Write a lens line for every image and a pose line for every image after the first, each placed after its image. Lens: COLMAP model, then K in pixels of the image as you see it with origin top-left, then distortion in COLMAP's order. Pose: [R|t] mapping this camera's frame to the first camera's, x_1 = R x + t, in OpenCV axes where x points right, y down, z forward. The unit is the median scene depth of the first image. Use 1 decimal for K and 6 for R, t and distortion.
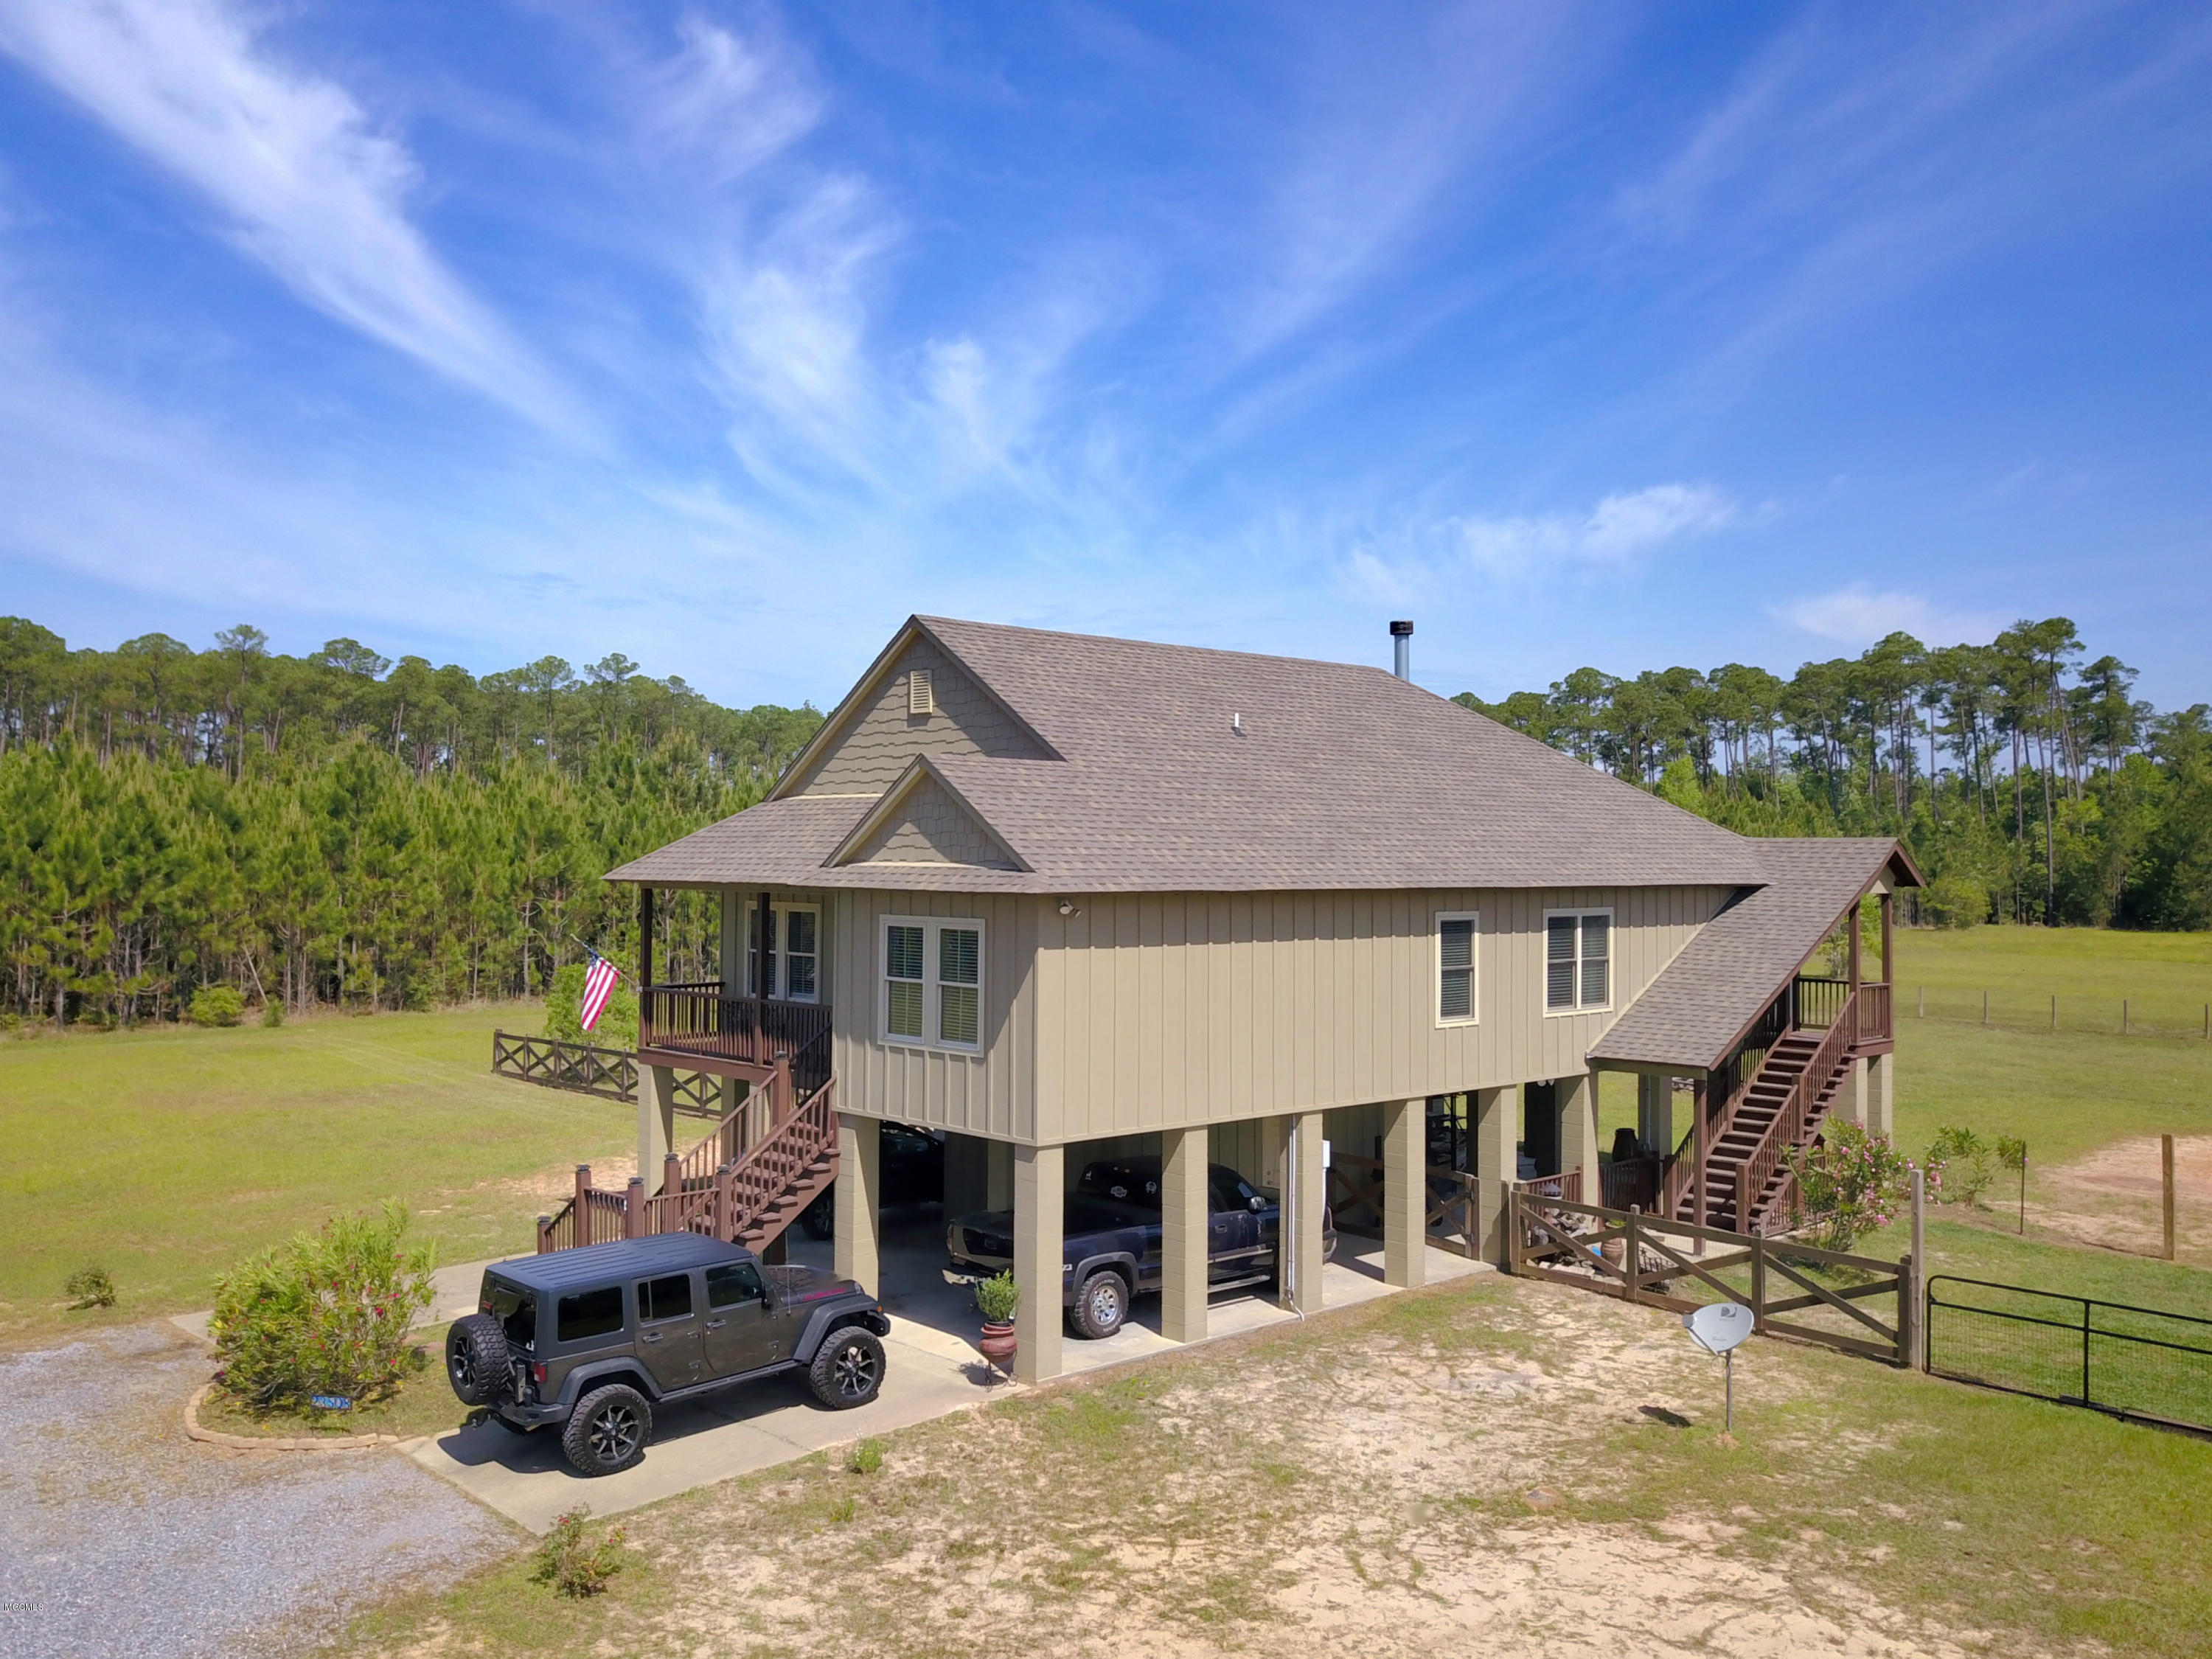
lens RADIAL K [[1874.0, 0, 1084.9], [0, 1874.0, 833.0], [0, 0, 1]] dist [0.008223, 0.004974]
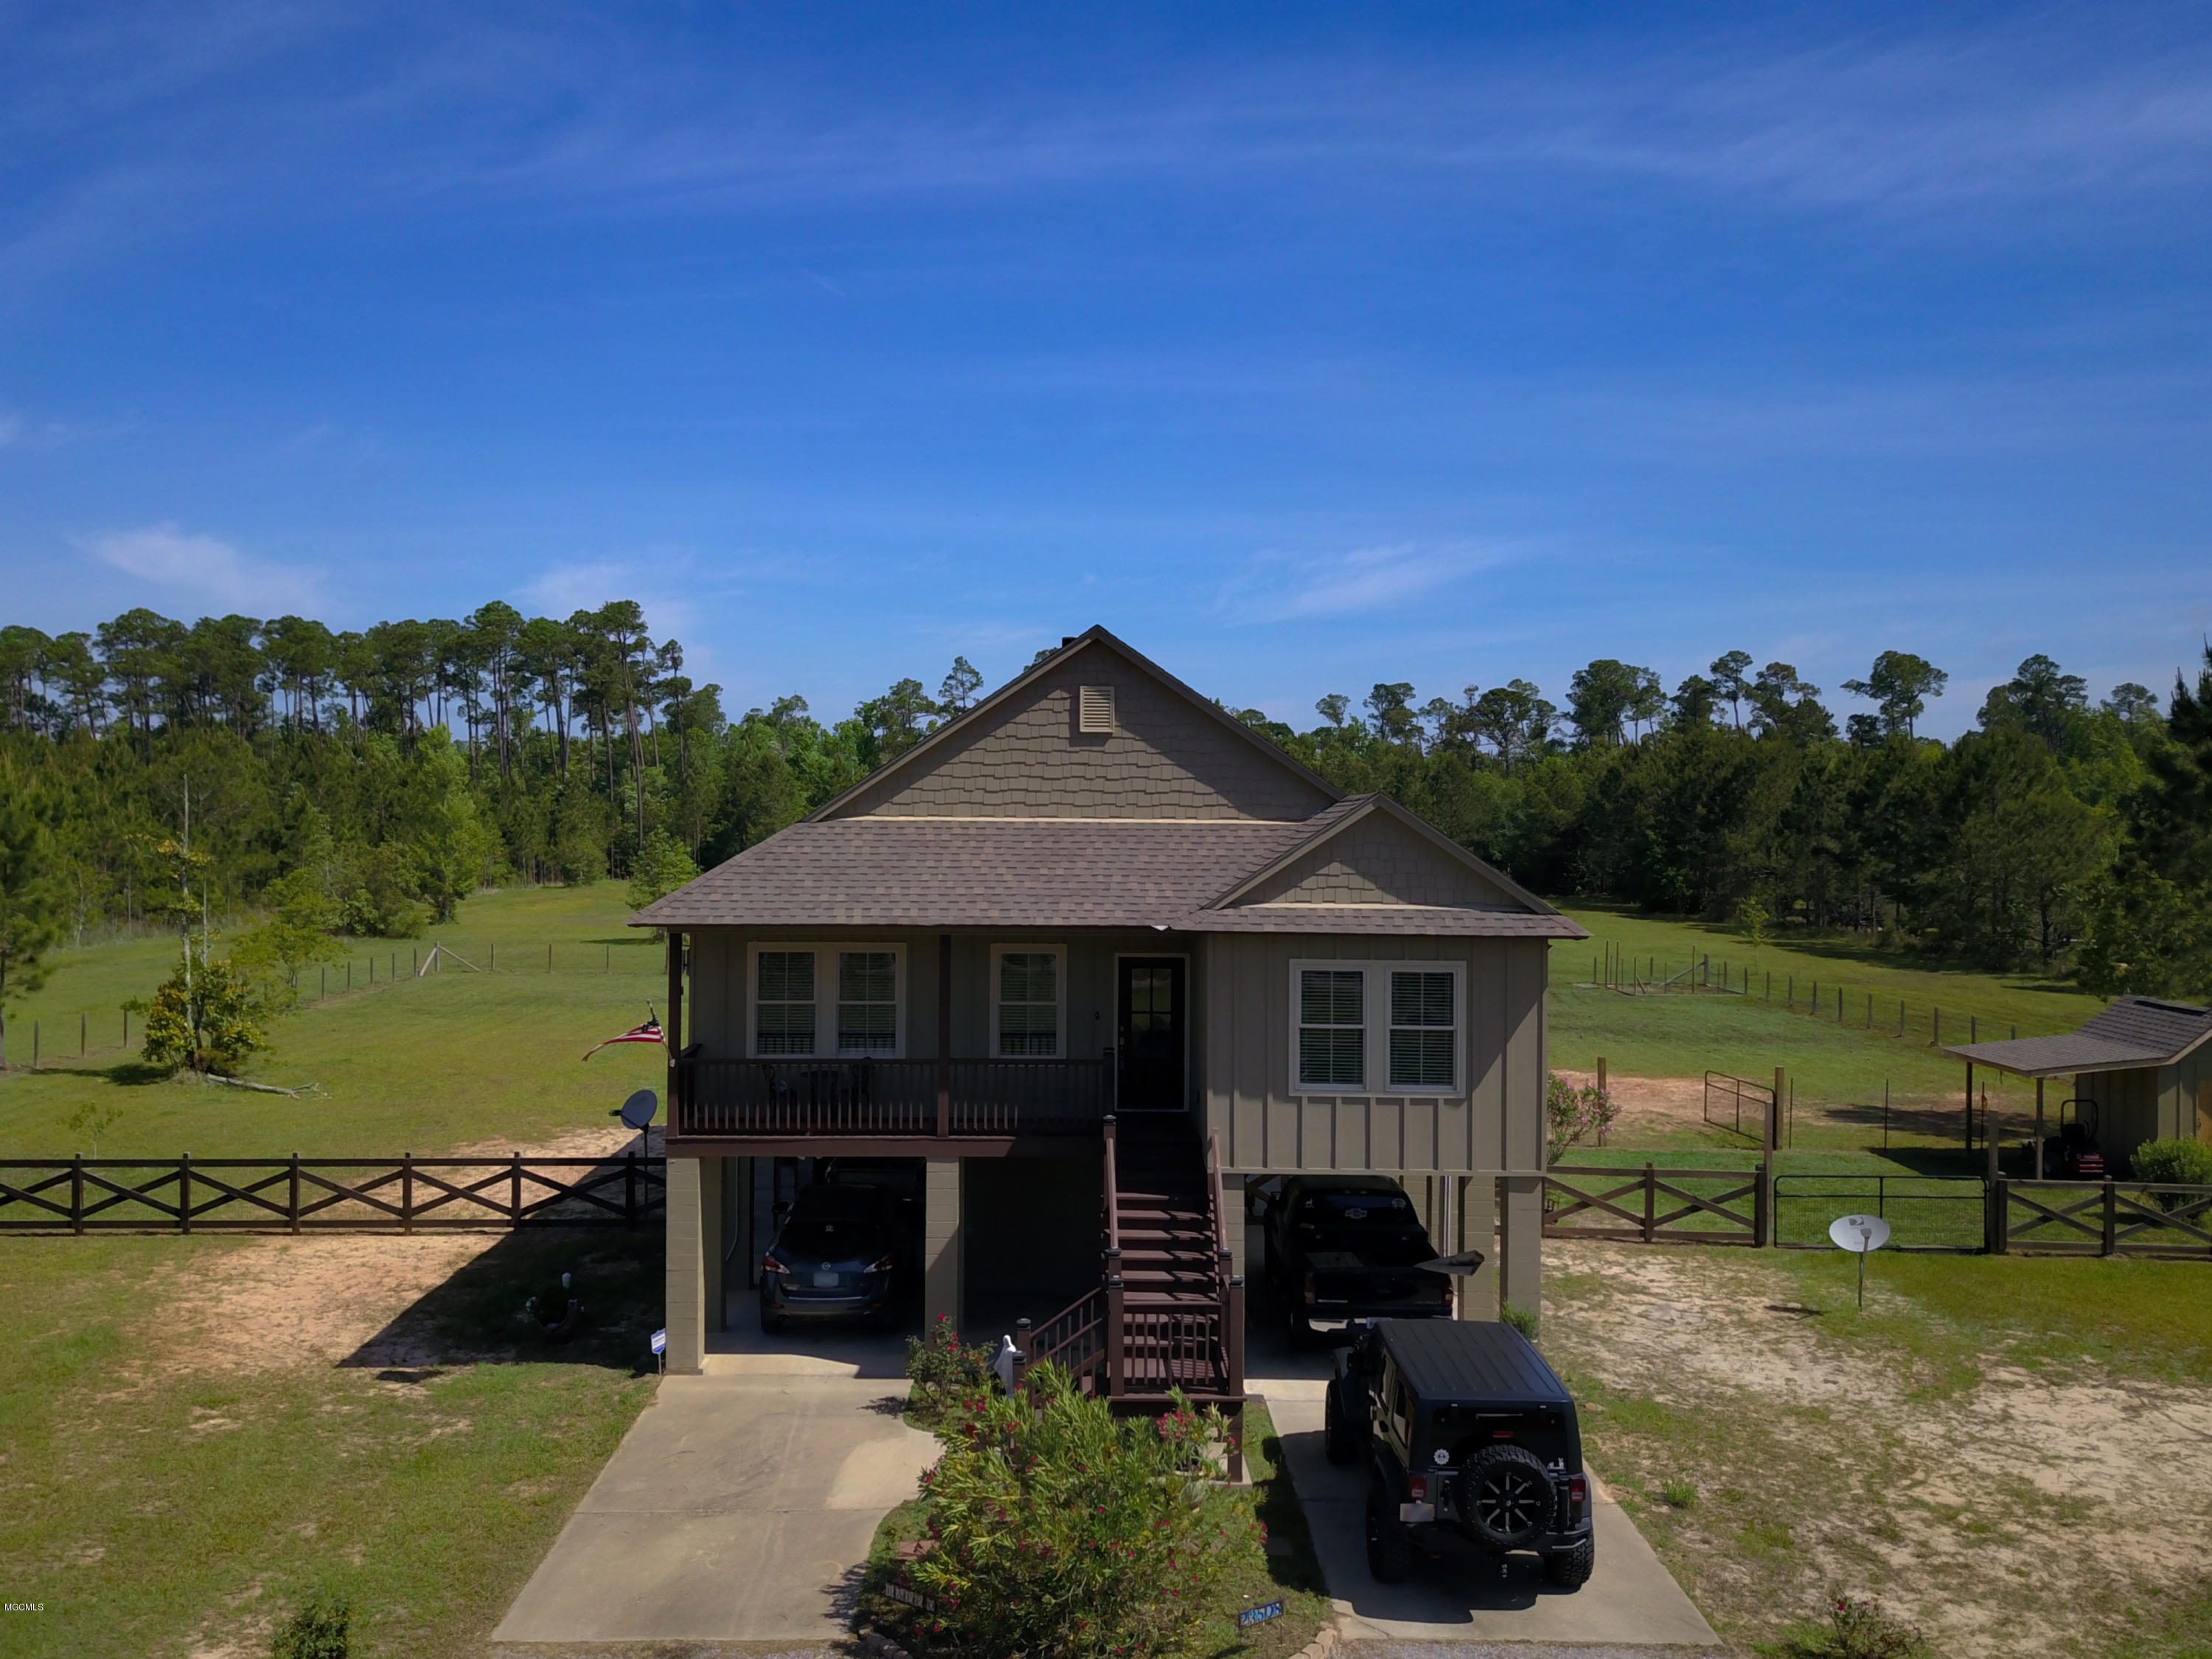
lens RADIAL K [[1854.3, 0, 1106.0], [0, 1854.3, 829.5], [0, 0, 1]] dist [0.002108, 0.003257]
pose [[0.676247, -0.006702, 0.736645, -0.916743], [-0.011773, 0.999733, 0.019902, -0.042012], [-0.736581, -0.022131, 0.675987, 0.462519]]
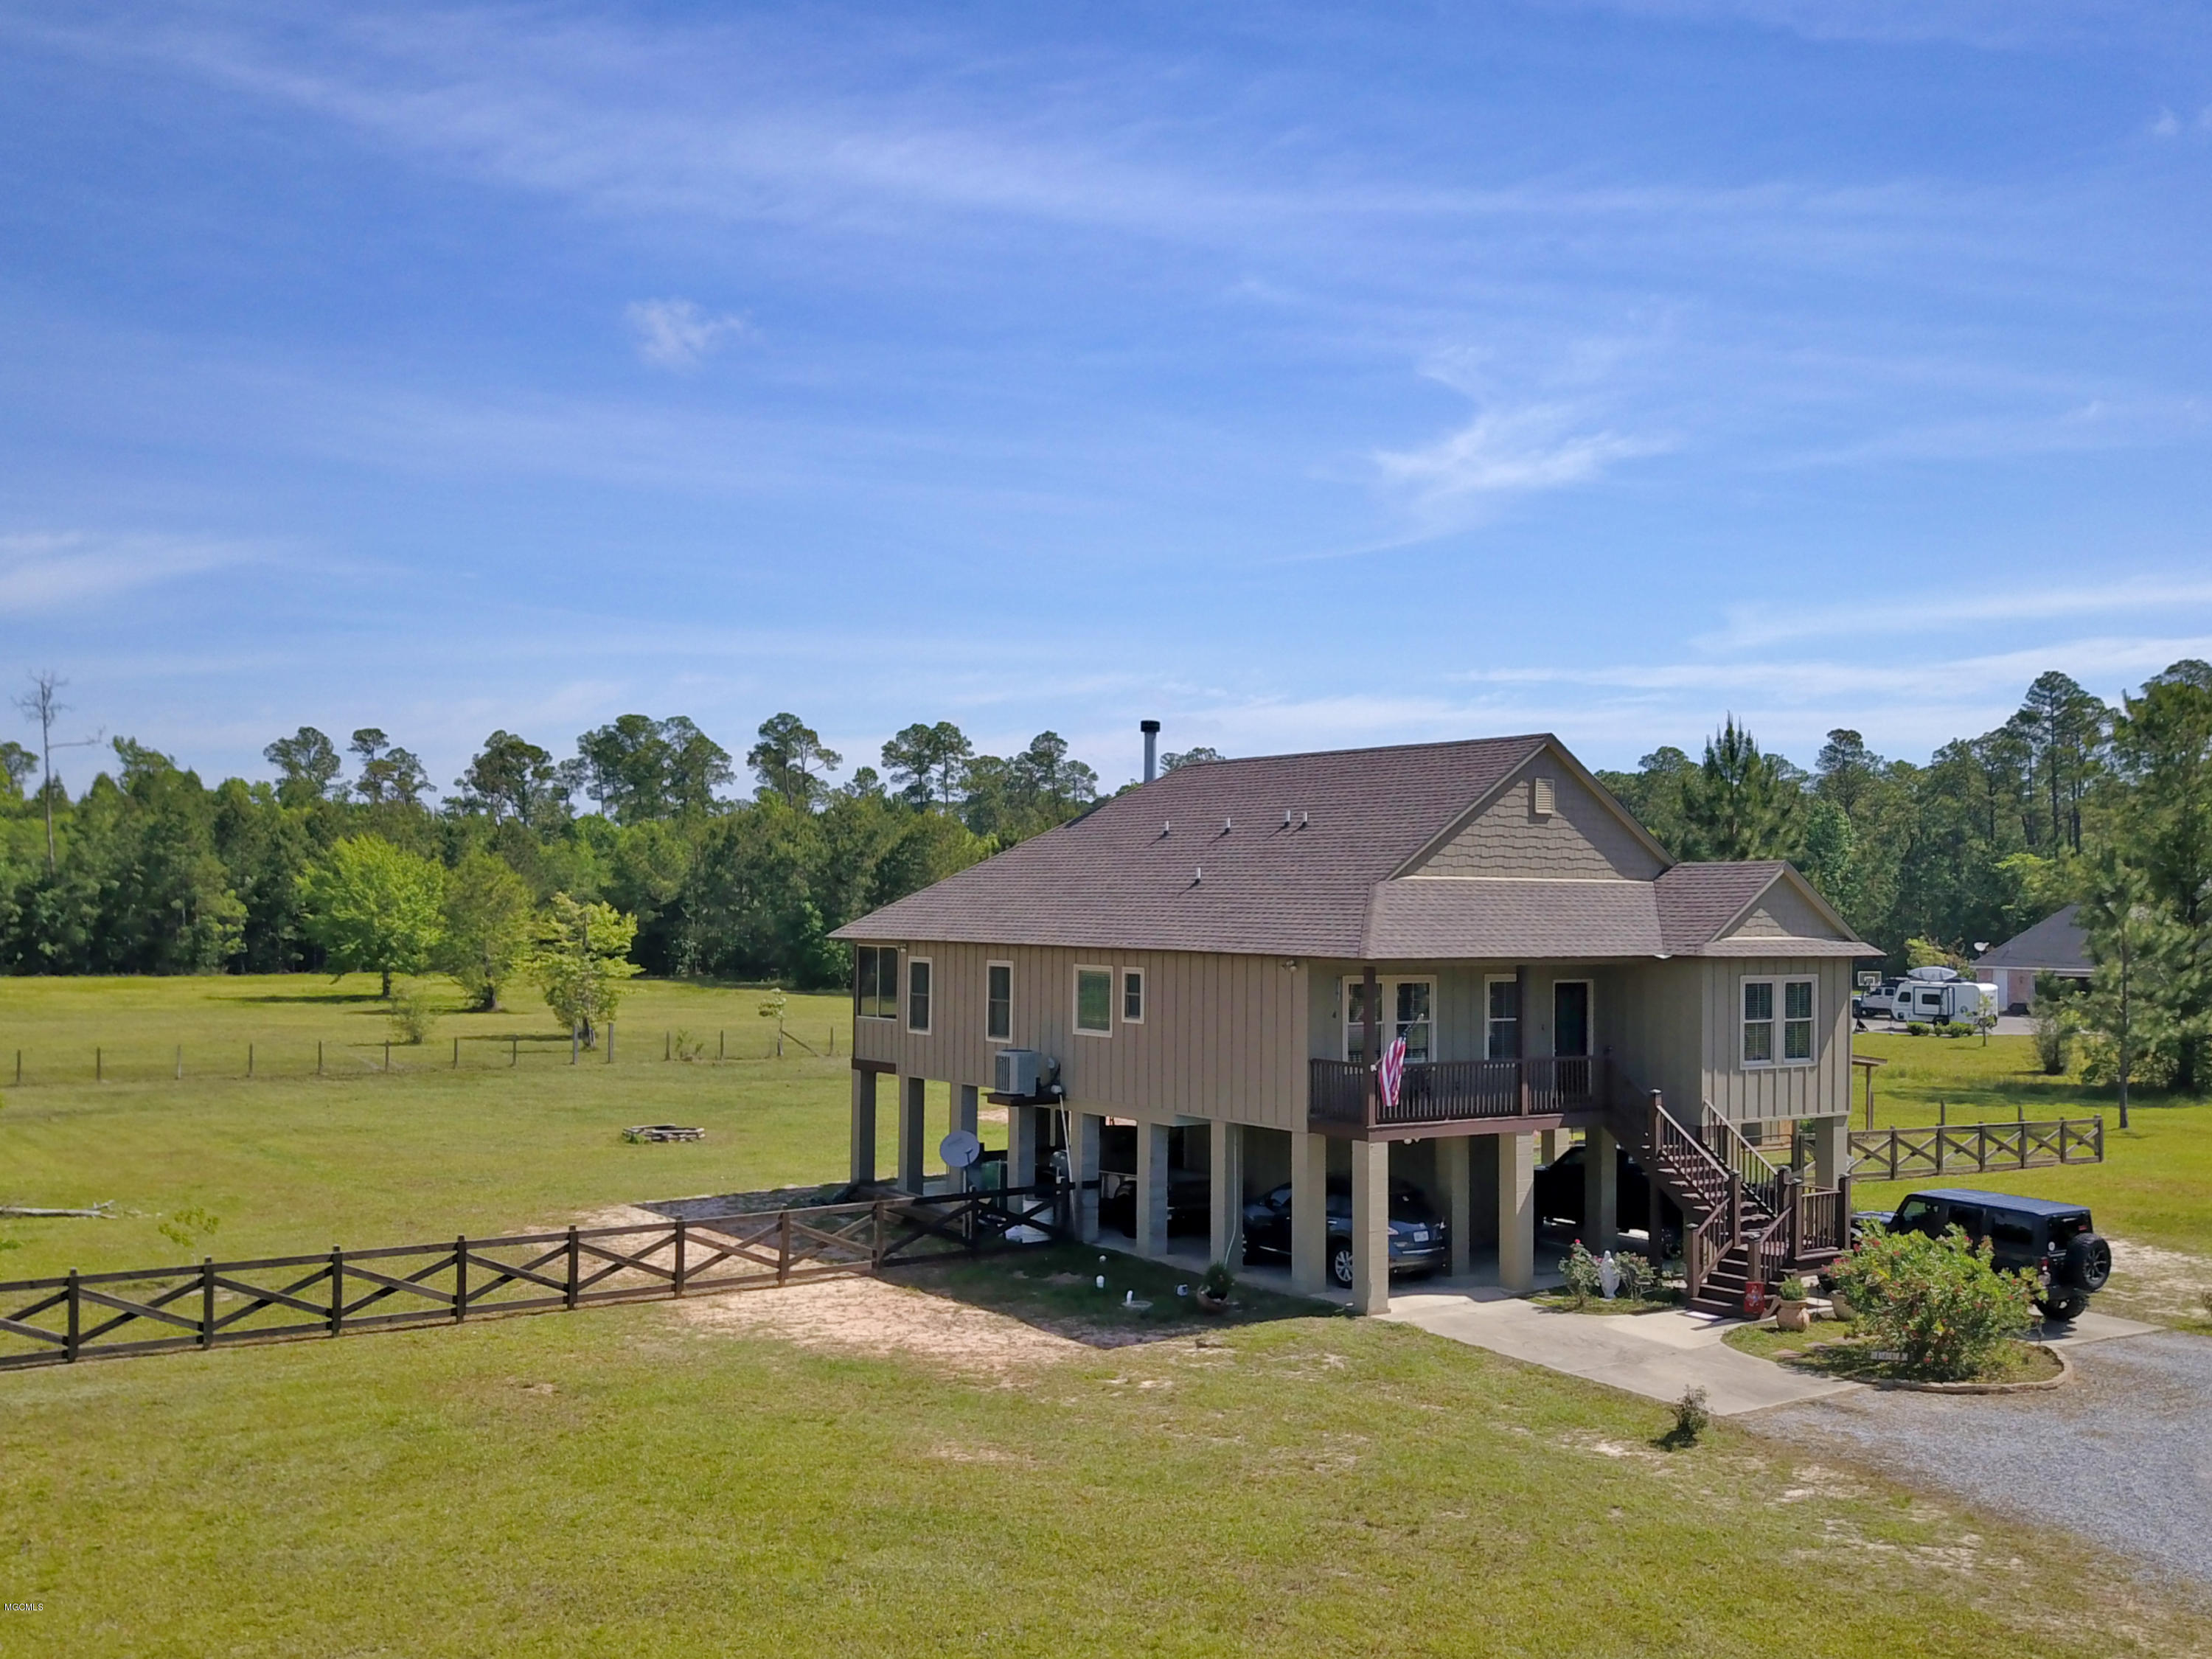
lens RADIAL K [[2166.9, 0, 1106.0], [0, 2166.9, 829.5], [0, 0, 1]] dist [-0.046104, -0.003934]
pose [[0.161076, 0.027481, 0.986559, -1.858290], [-0.019042, 0.999513, -0.024733, -0.016045], [-0.986758, -0.014803, 0.161520, 1.280275]]
